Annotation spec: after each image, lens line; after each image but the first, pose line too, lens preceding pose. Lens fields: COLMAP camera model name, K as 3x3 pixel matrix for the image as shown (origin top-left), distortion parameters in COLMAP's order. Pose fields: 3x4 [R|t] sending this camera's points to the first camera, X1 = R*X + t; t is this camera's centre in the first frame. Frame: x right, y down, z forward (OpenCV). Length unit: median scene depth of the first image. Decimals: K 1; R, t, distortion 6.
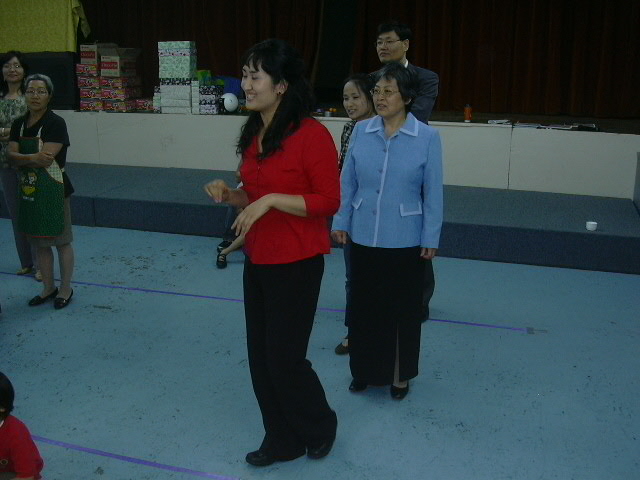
lens RADIAL K [[735.5, 0, 320.0], [0, 735.5, 240.0], [0, 0, 1]] dist [-0.194552, 0.112427]
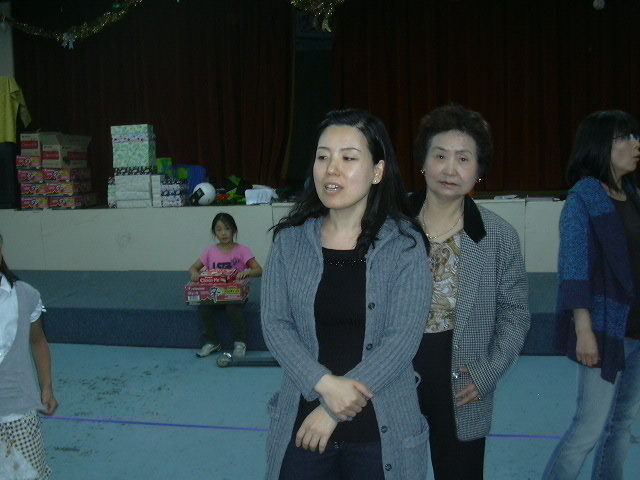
lens RADIAL K [[735.5, 0, 320.0], [0, 735.5, 240.0], [0, 0, 1]] dist [-0.194552, 0.112427]
pose [[0.994762, -0.050277, 0.089002, -0.056166], [0.062346, 0.988398, -0.138497, -0.002065], [-0.081007, 0.143321, 0.986355, 0.131362]]
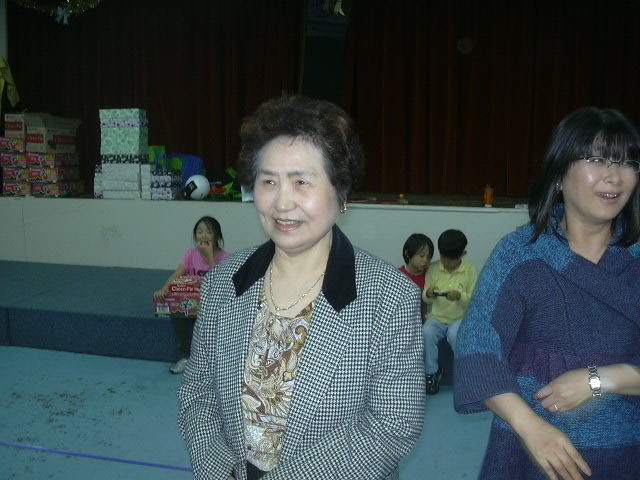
lens RADIAL K [[735.5, 0, 320.0], [0, 735.5, 240.0], [0, 0, 1]] dist [-0.194552, 0.112427]
pose [[0.998026, -0.006618, 0.062449, -0.030080], [0.014439, 0.991972, -0.125631, -0.025911], [-0.061116, 0.126285, 0.990110, 0.201790]]
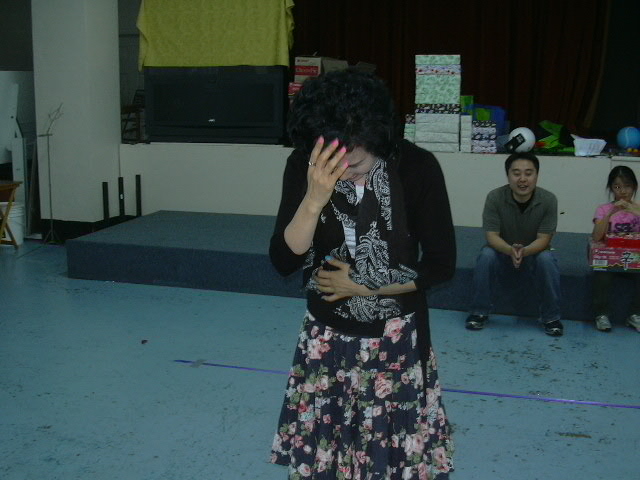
lens RADIAL K [[836.8, 0, 323.1], [0, 836.8, 237.3], [0, 0, 1]] dist [-0.147451, 0.001829]
pose [[0.999993, 0.003171, 0.001867, -0.313977], [-0.002990, 0.995930, -0.090079, -0.009294], [-0.002145, 0.090073, 0.995933, 0.156183]]
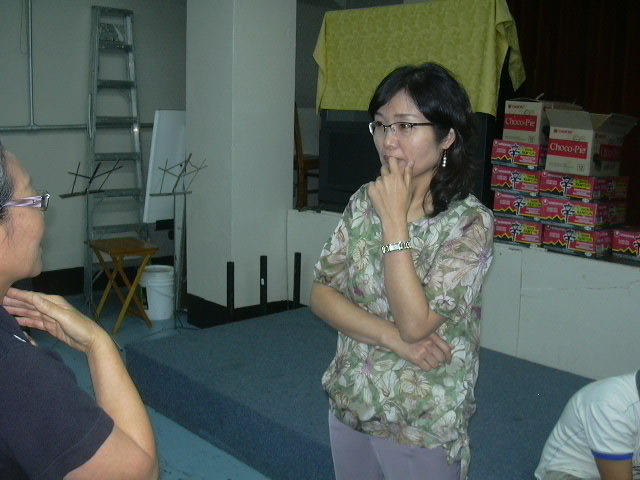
lens RADIAL K [[735.5, 0, 320.0], [0, 735.5, 240.0], [0, 0, 1]] dist [-0.194552, 0.112427]
pose [[0.865625, 0.104674, -0.489630, -0.202616], [-0.162256, 0.983775, -0.076542, -0.128560], [0.473674, 0.145702, 0.868564, 0.547191]]
